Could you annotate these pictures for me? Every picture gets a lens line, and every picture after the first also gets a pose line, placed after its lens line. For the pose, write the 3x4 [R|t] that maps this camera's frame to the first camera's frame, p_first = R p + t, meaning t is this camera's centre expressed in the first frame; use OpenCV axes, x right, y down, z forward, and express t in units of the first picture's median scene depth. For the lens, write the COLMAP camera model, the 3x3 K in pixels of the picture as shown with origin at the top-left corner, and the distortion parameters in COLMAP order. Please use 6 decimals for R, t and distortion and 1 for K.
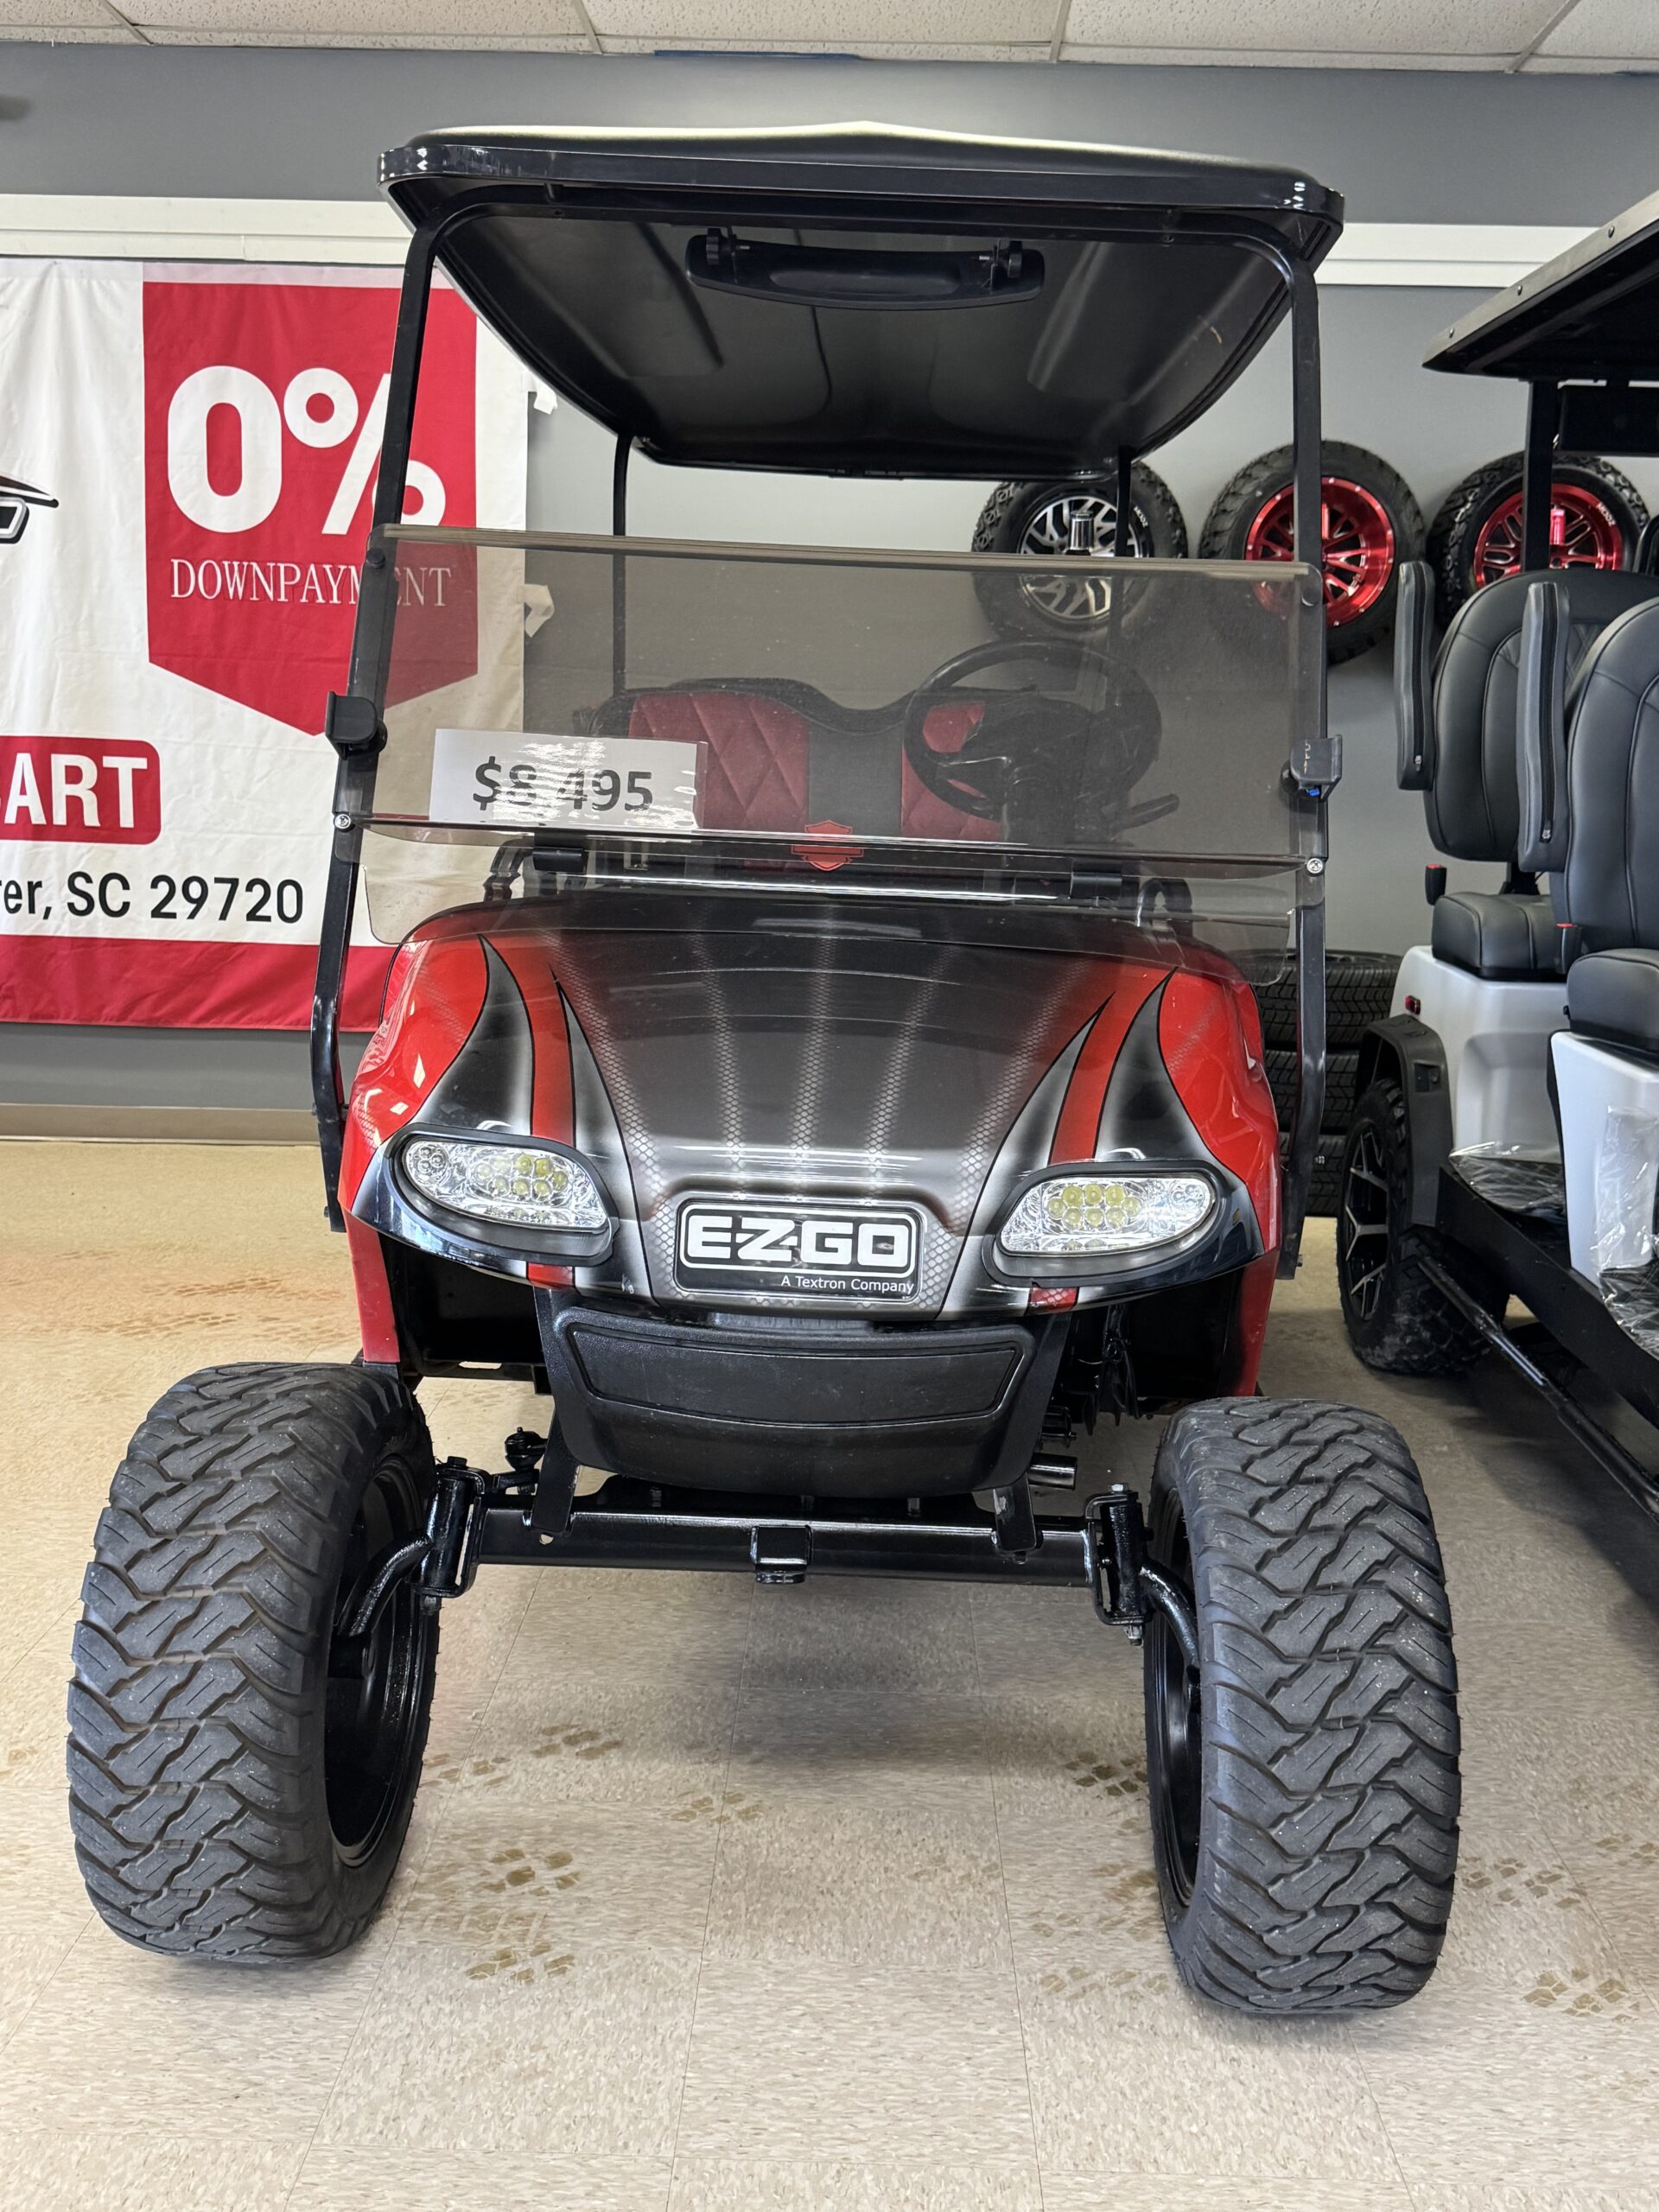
lens RADIAL K [[2152.9, 0, 817.2], [0, 2152.9, 1105.6], [0, 0, 1]] dist [0.086765, 0.000000]
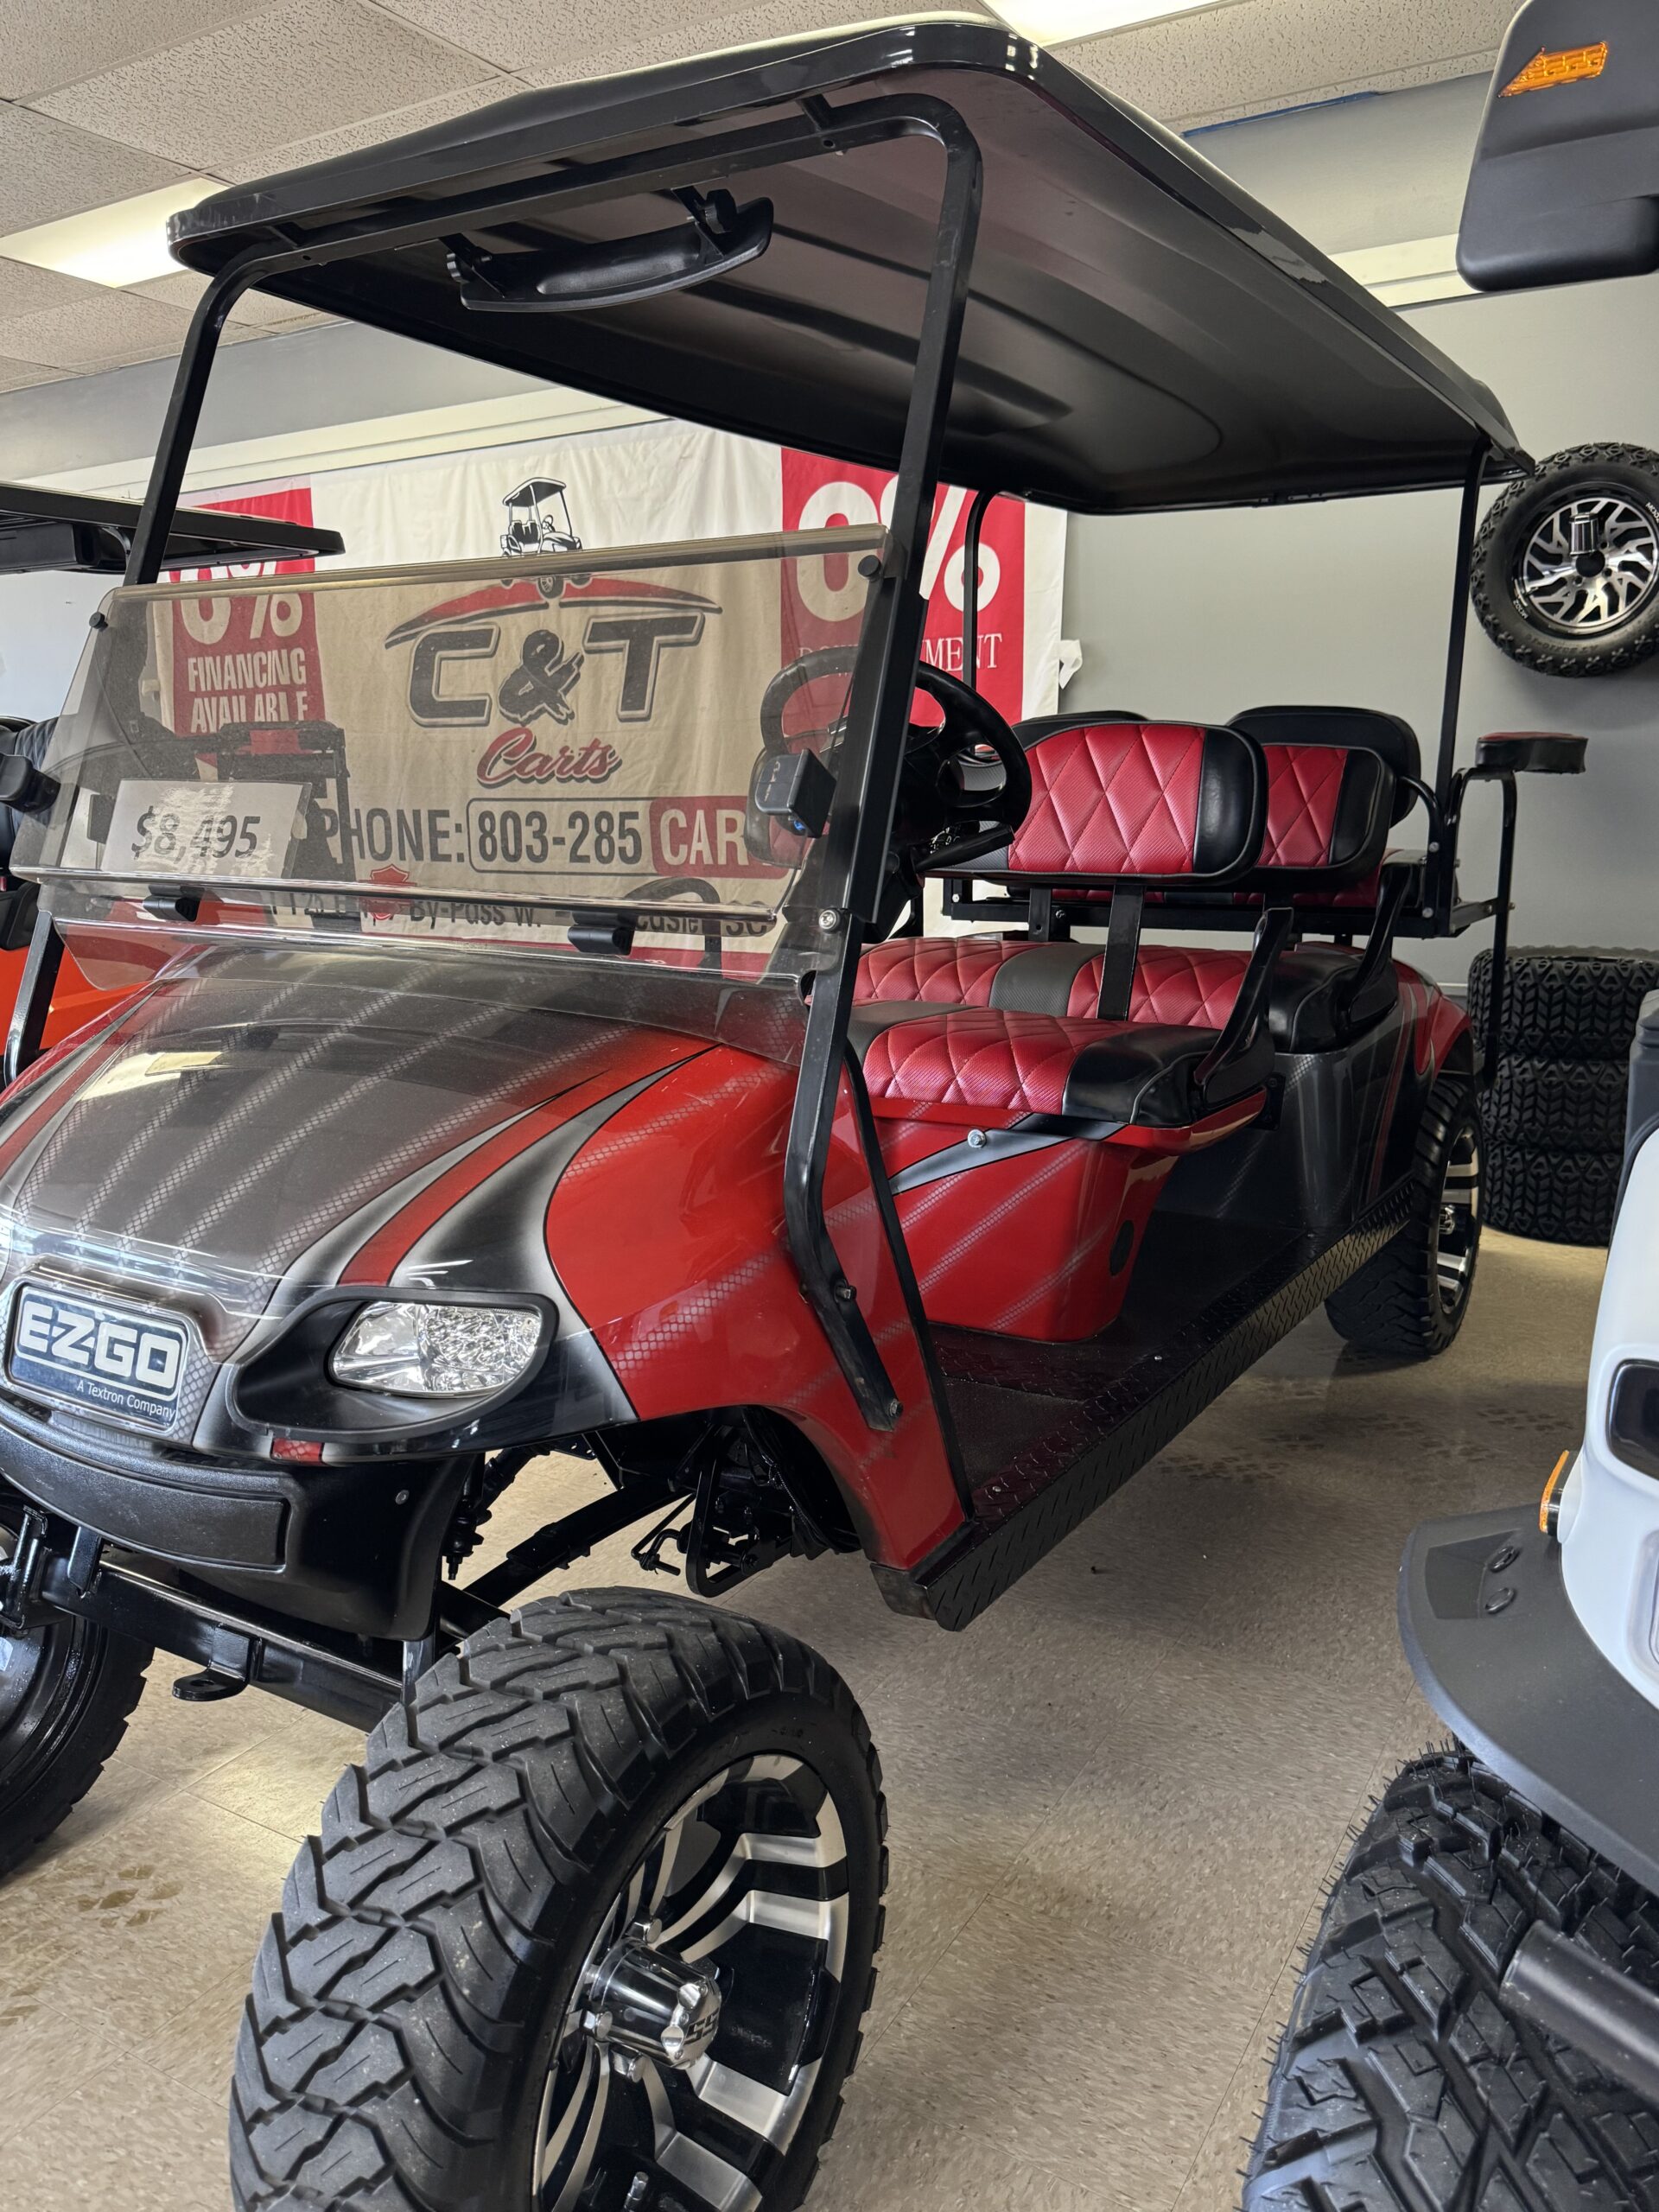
lens RADIAL K [[1633.7, 0, 841.0], [0, 1633.7, 1142.3], [0, 0, 1]] dist [0.033688, -0.027495]
pose [[0.872988, 0.063363, -0.483607, 0.512100], [-0.040305, 0.997506, 0.057939, -0.063179], [0.486073, -0.031089, 0.873365, 0.487723]]
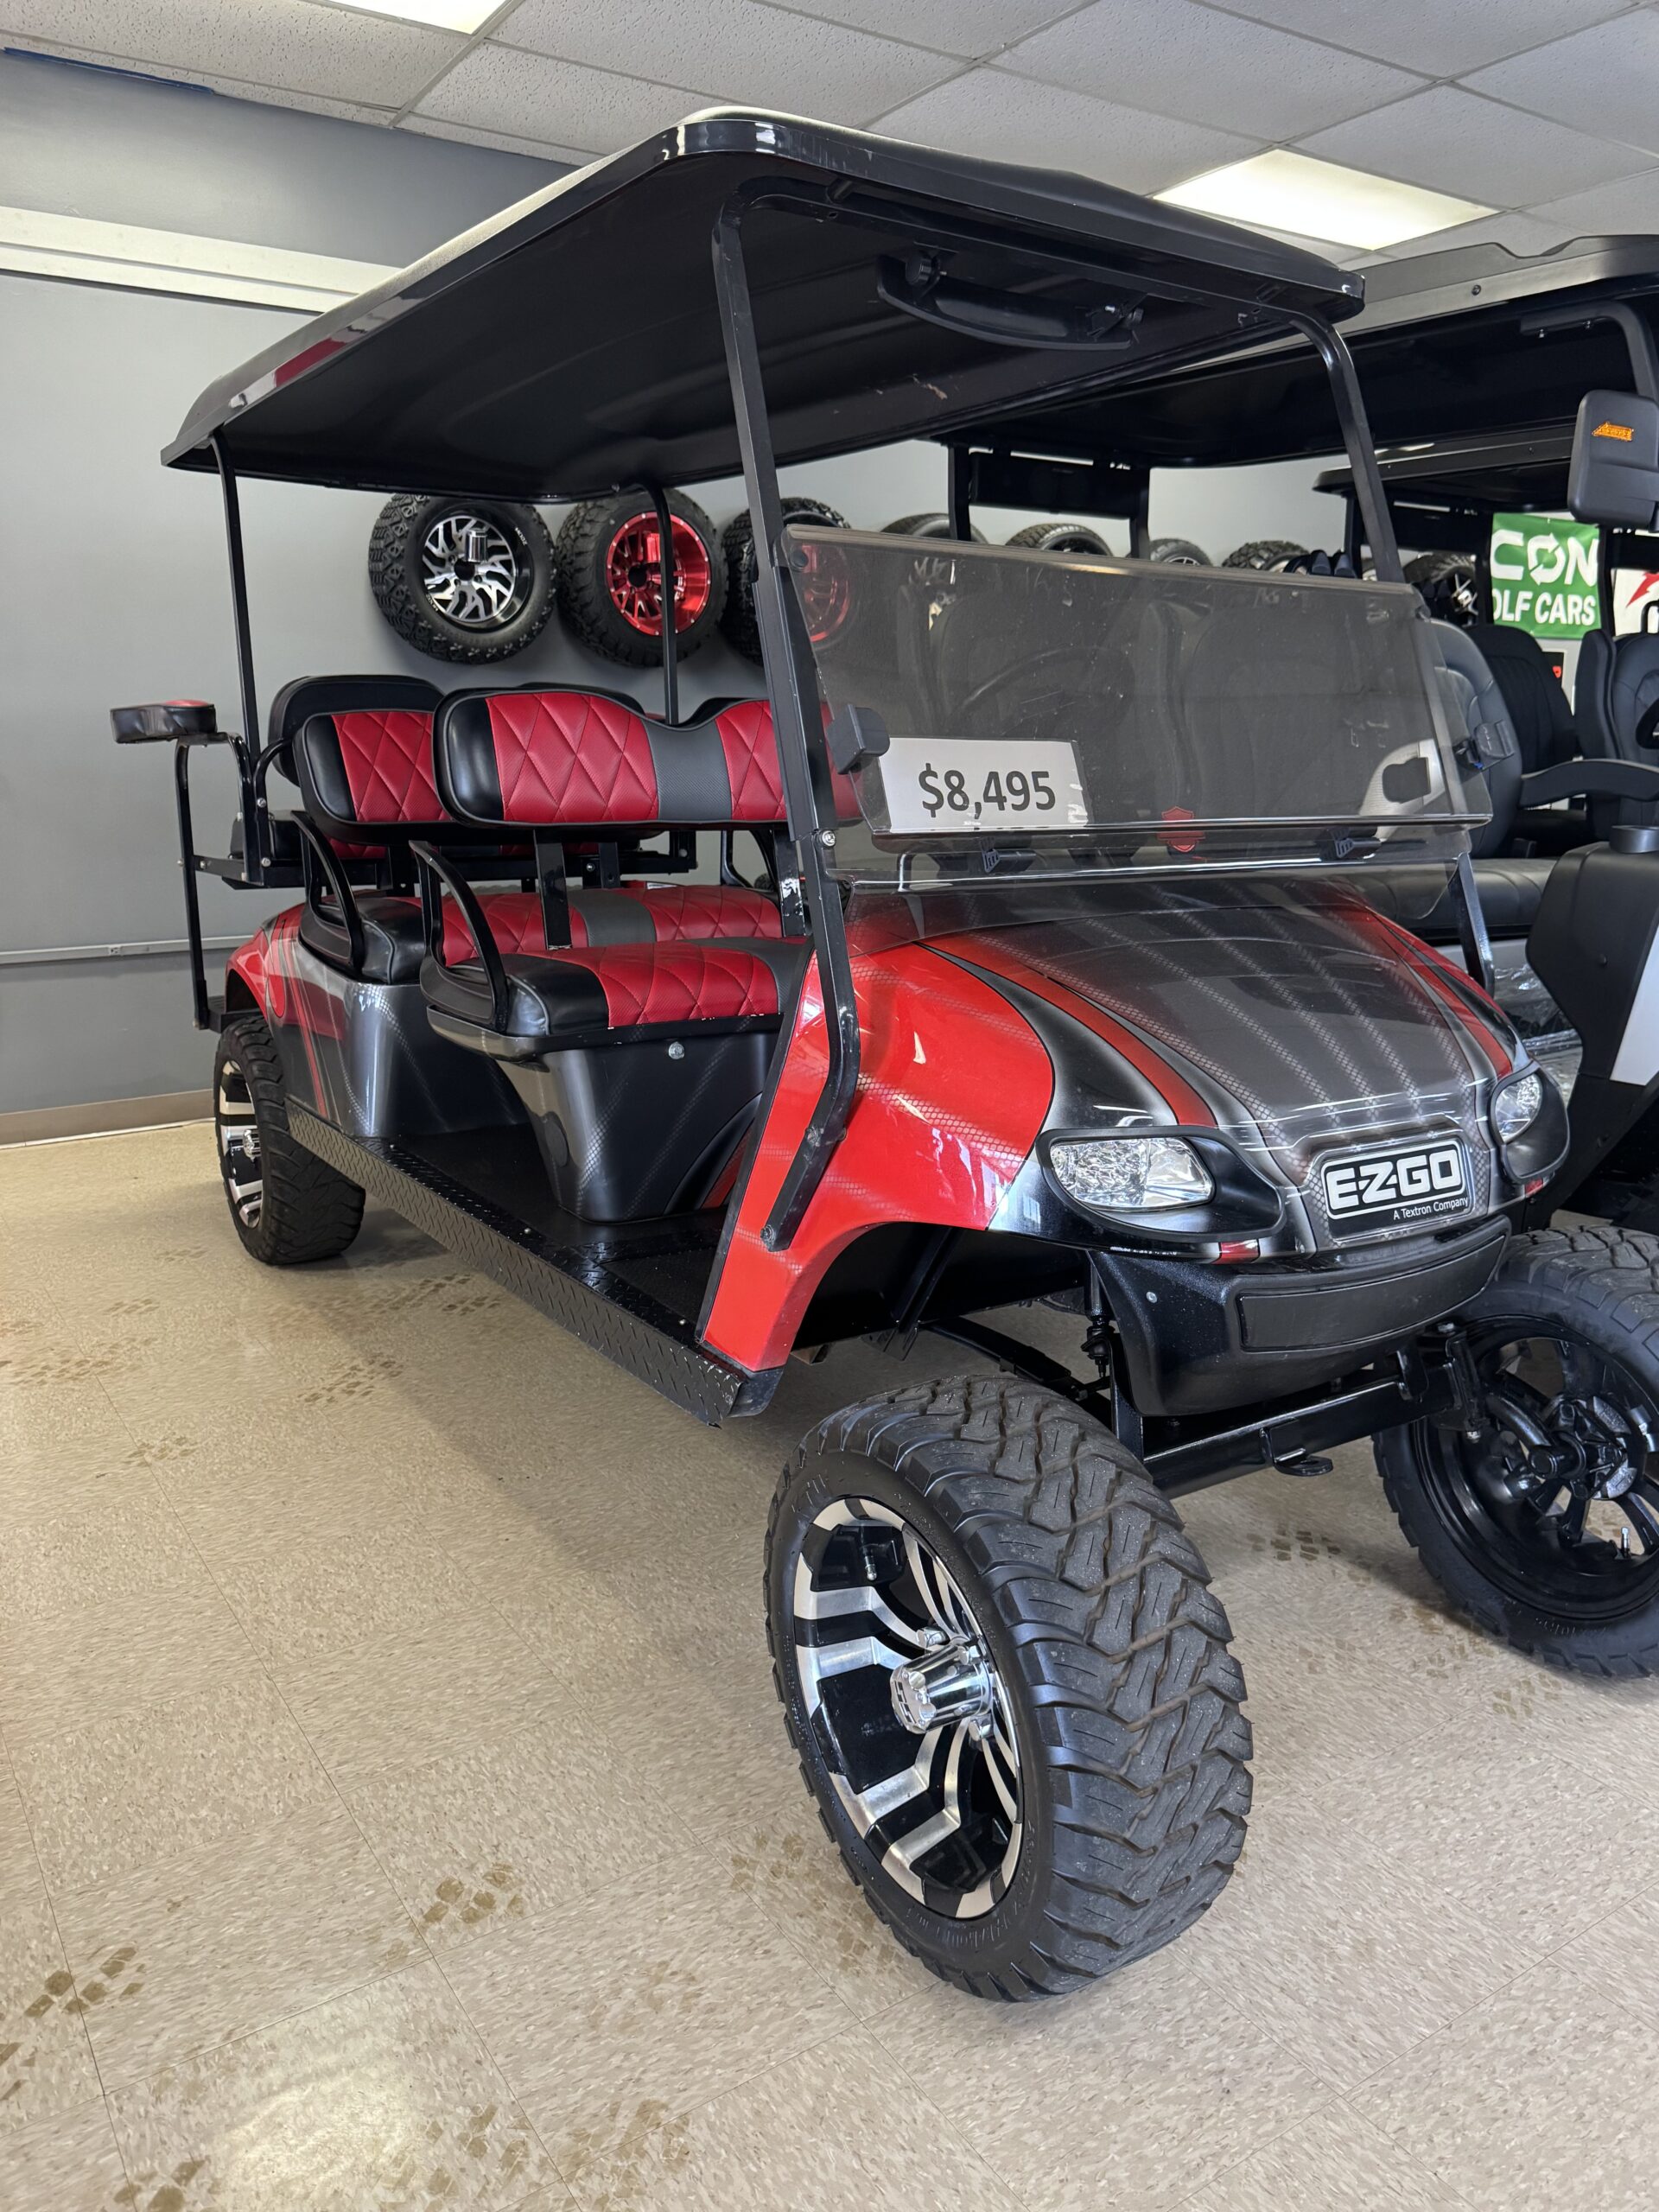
lens RADIAL K [[1633.7, 0, 820.0], [0, 1633.7, 1109.0], [0, 0, 1]] dist [0.033688, -0.027495]
pose [[0.823837, -0.155933, 0.544956, -0.638137], [0.118630, 0.987557, 0.103240, -0.087303], [-0.554273, -0.020405, 0.832085, 0.390380]]
